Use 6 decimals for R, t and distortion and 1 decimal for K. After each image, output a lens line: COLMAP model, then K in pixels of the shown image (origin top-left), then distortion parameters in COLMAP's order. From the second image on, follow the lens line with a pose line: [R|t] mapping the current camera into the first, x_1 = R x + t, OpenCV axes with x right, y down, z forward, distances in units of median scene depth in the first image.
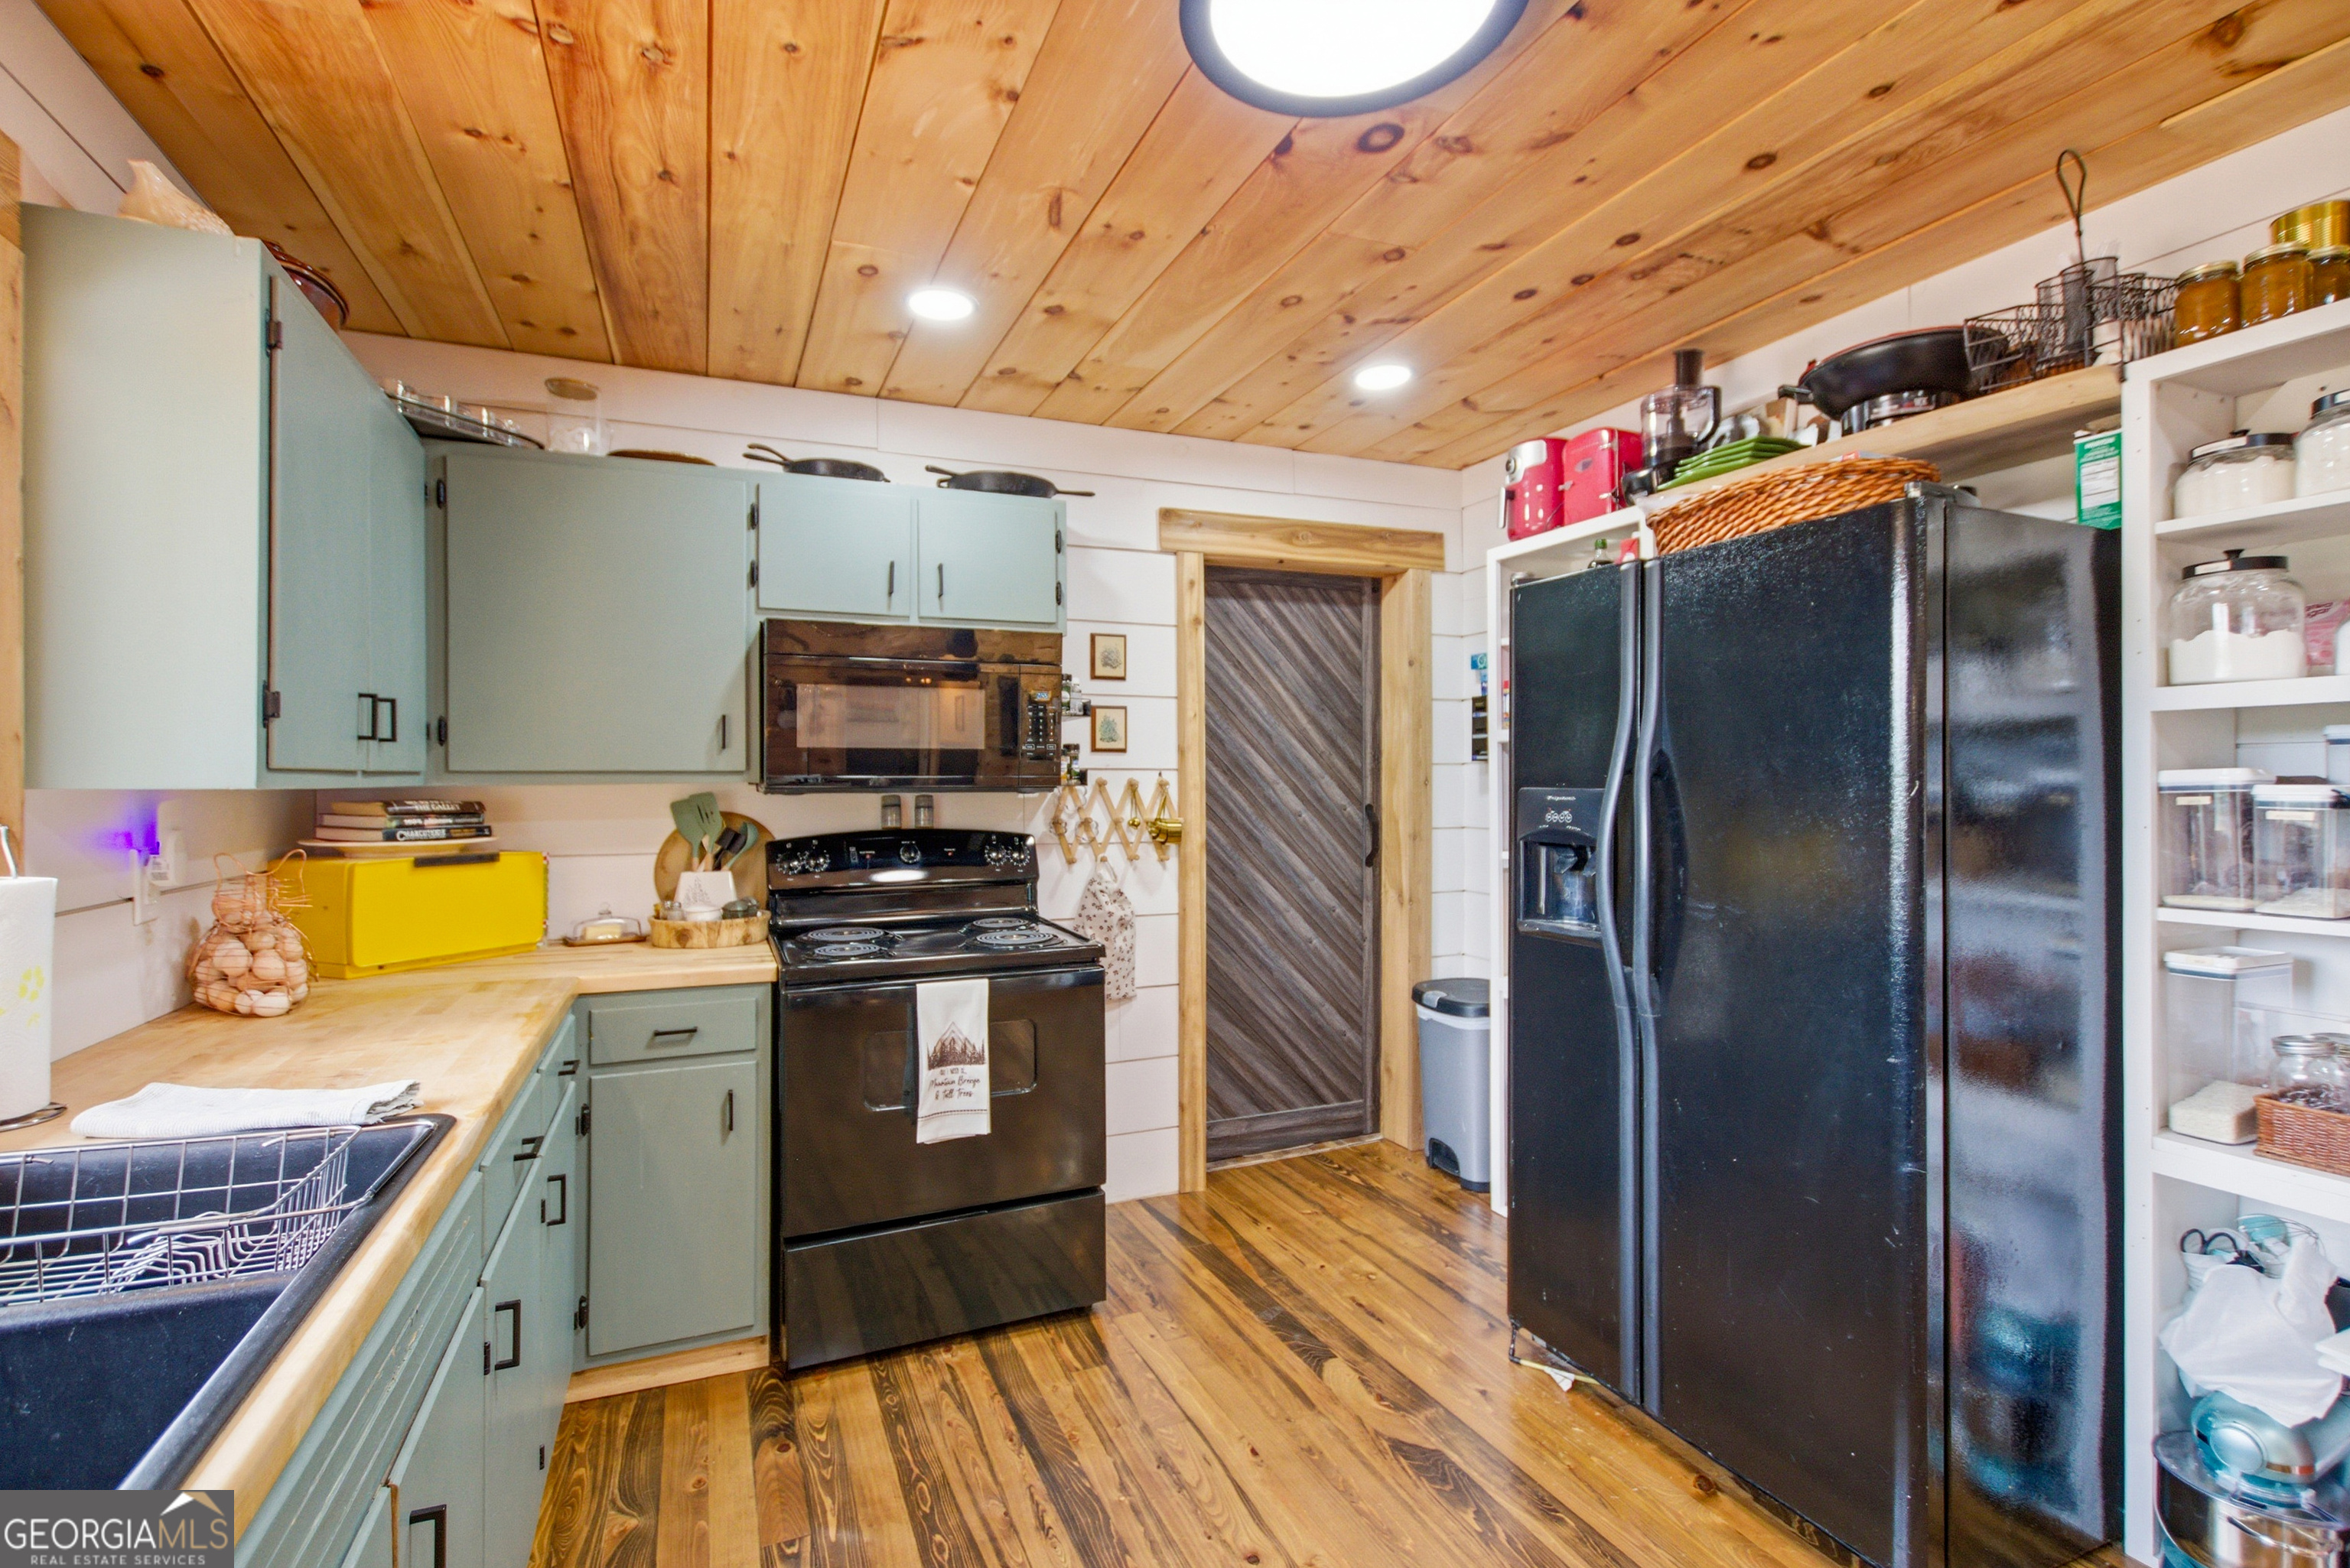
lens RADIAL K [[1081.7, 0, 1175.0], [0, 1081.7, 784.0], [0, 0, 1]] dist [0.002635, 0.000995]
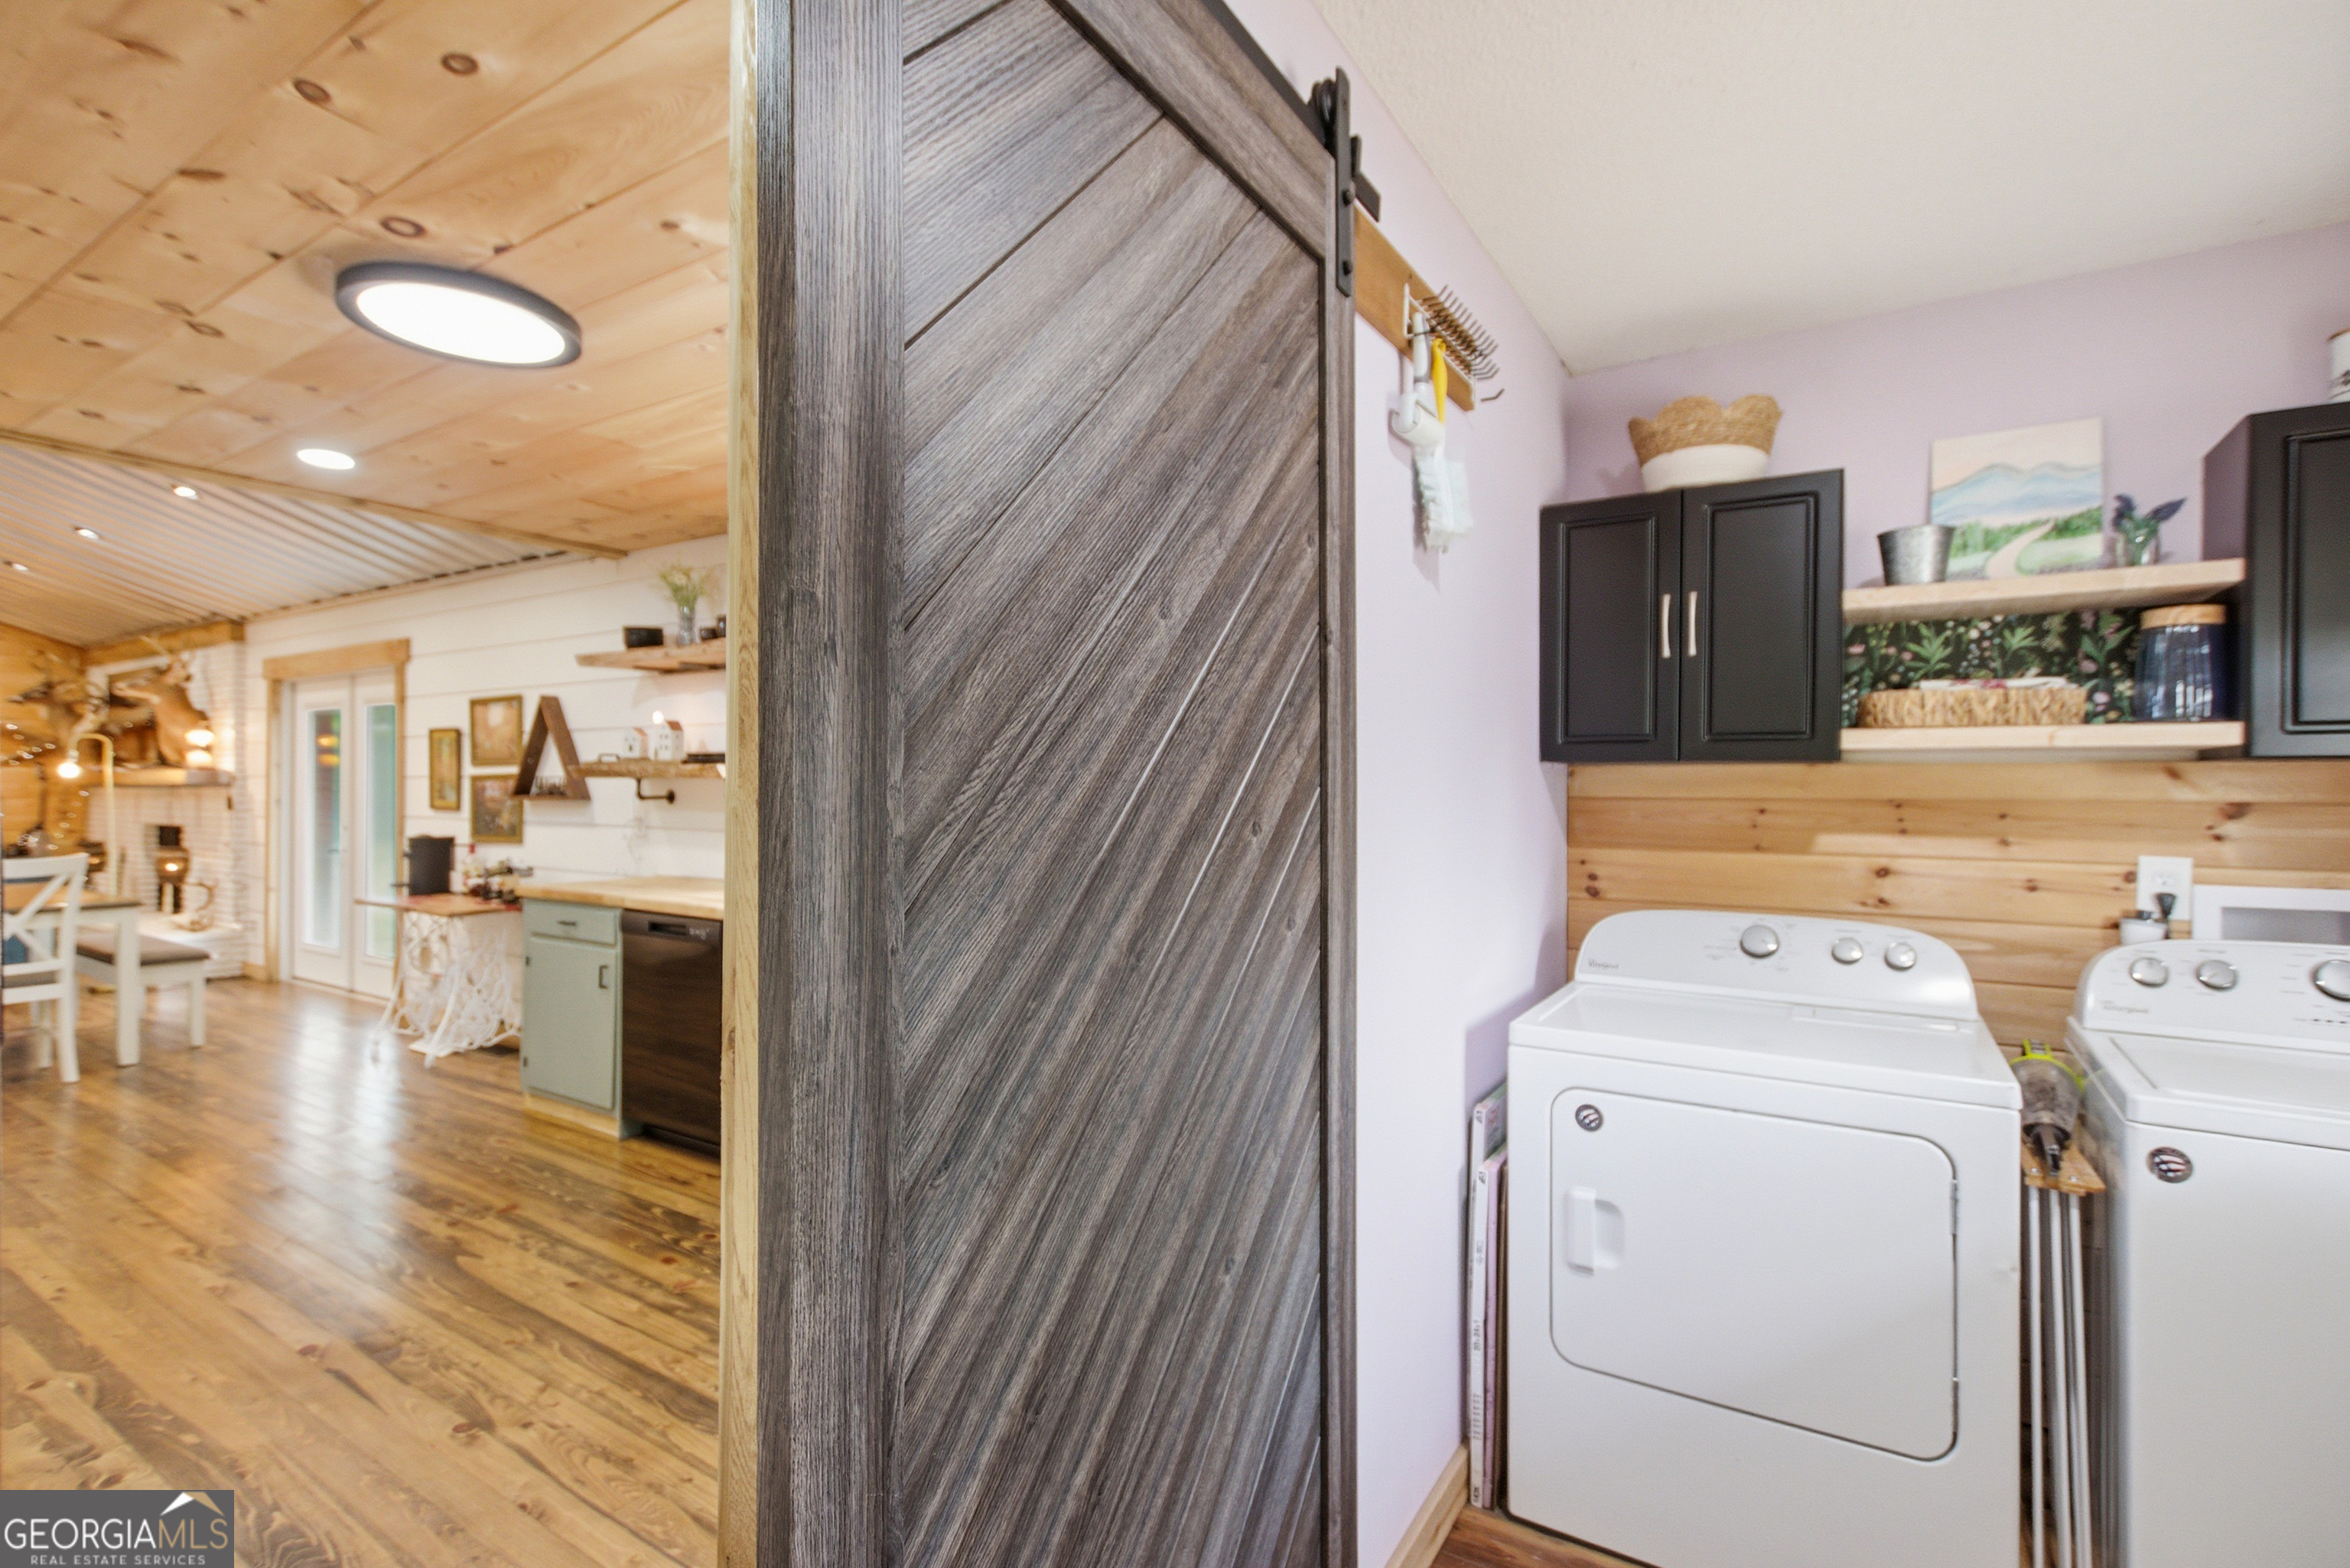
lens RADIAL K [[1081.7, 0, 1175.0], [0, 1081.7, 784.0], [0, 0, 1]] dist [0.002635, 0.000995]
pose [[-0.826105, -0.002632, -0.563510, 0.114720], [-0.005361, 0.999981, 0.003188, -0.014301], [0.563491, 0.005655, -0.826103, 1.853872]]
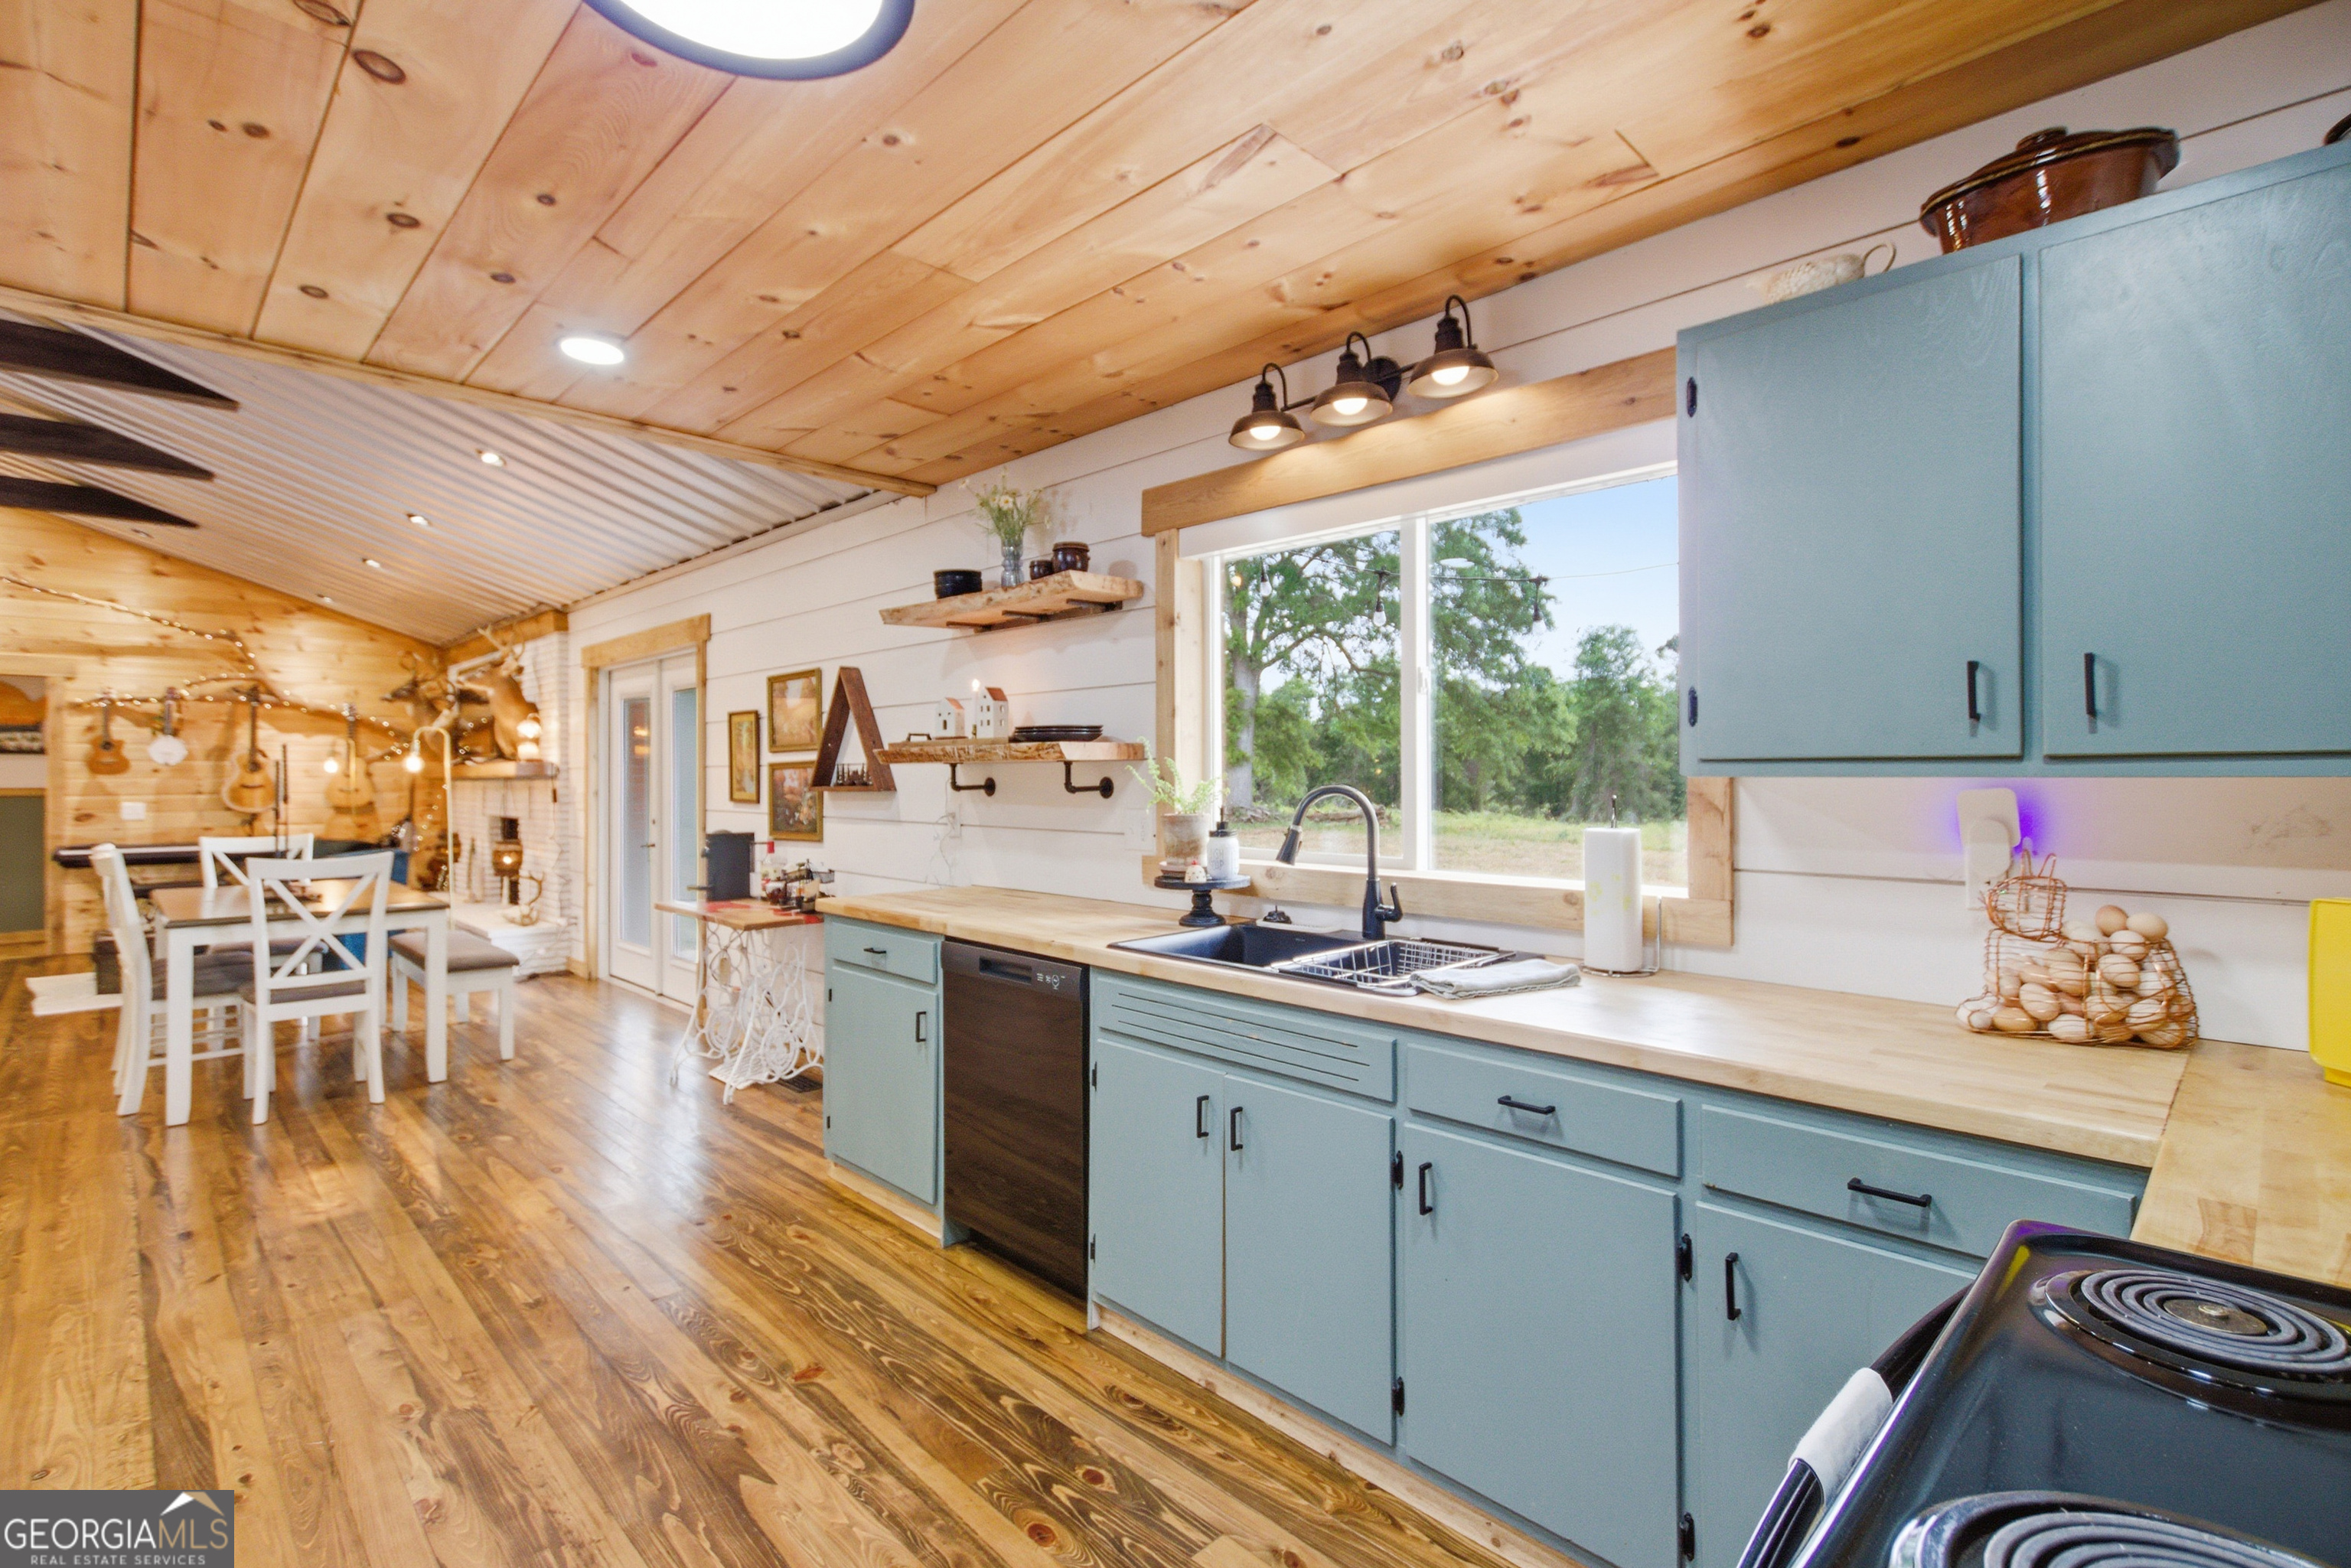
lens RADIAL K [[1076.0, 0, 1173.2], [0, 1076.0, 775.0], [0, 0, 1]] dist [0.003309, -0.000108]
pose [[-0.931591, 0.004514, -0.363480, 0.080951], [0.003100, 0.999985, 0.004471, -0.001870], [0.363495, 0.003038, -0.931591, 1.238417]]
